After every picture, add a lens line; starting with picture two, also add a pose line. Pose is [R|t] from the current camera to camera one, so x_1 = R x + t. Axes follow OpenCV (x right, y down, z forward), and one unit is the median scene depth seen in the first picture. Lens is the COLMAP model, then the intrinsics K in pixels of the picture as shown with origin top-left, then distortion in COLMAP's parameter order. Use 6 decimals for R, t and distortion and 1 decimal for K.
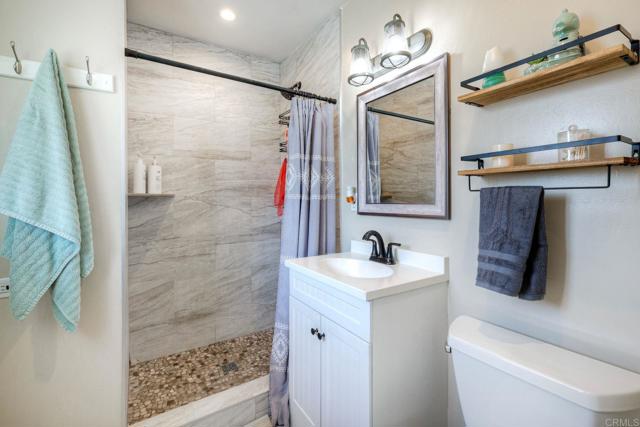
lens RADIAL K [[287.1, 0, 314.3], [0, 287.1, 206.5], [0, 0, 1]] dist [0.007036, -0.000872]
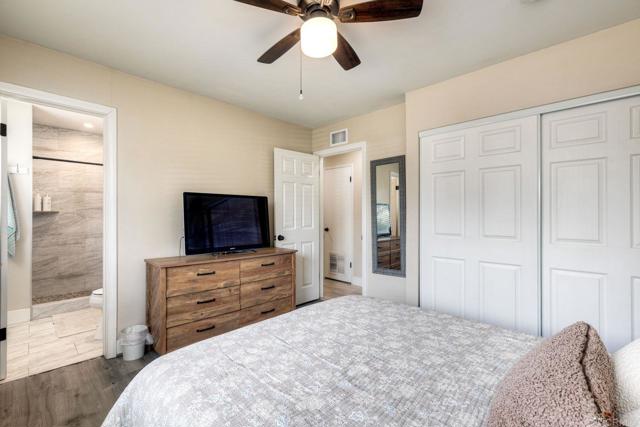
lens RADIAL K [[287.1, 0, 306.2], [0, 287.1, 219.3], [0, 0, 1]] dist [0.007036, -0.000872]
pose [[0.976779, 0.004966, 0.214193, 0.734747], [-0.005171, 0.999987, 0.000394, 0.002420], [-0.214188, -0.001493, 0.976791, -1.271154]]
